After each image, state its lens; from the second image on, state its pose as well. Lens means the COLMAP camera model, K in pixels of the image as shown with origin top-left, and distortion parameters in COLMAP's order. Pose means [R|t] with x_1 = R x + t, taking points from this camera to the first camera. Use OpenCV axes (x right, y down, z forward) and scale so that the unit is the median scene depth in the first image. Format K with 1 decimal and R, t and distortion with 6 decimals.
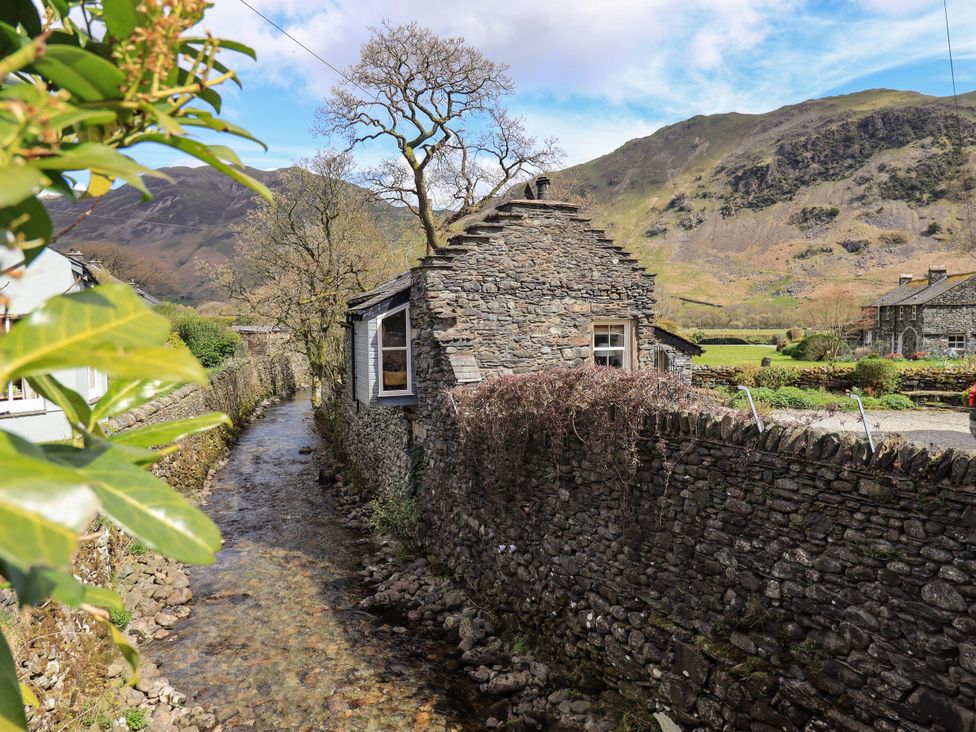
lens RADIAL K [[705.8, 0, 488.0], [0, 705.8, 366.0], [0, 0, 1]] dist [-0.015488, -0.003373]
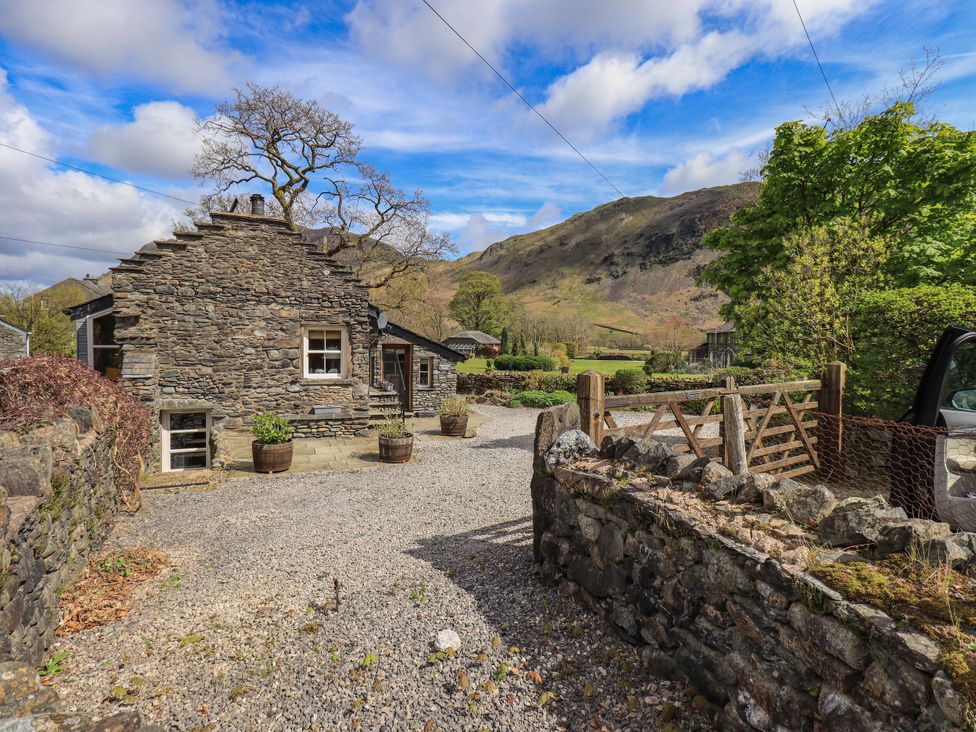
lens RADIAL K [[511.8, 0, 493.9], [0, 511.8, 354.9], [0, 0, 1]] dist [0.004034, -0.000515]
pose [[0.999199, 0.020488, 0.034381, 0.418305], [-0.019175, 0.999091, -0.038071, 0.006340], [-0.035130, 0.037381, 0.998683, 0.192463]]
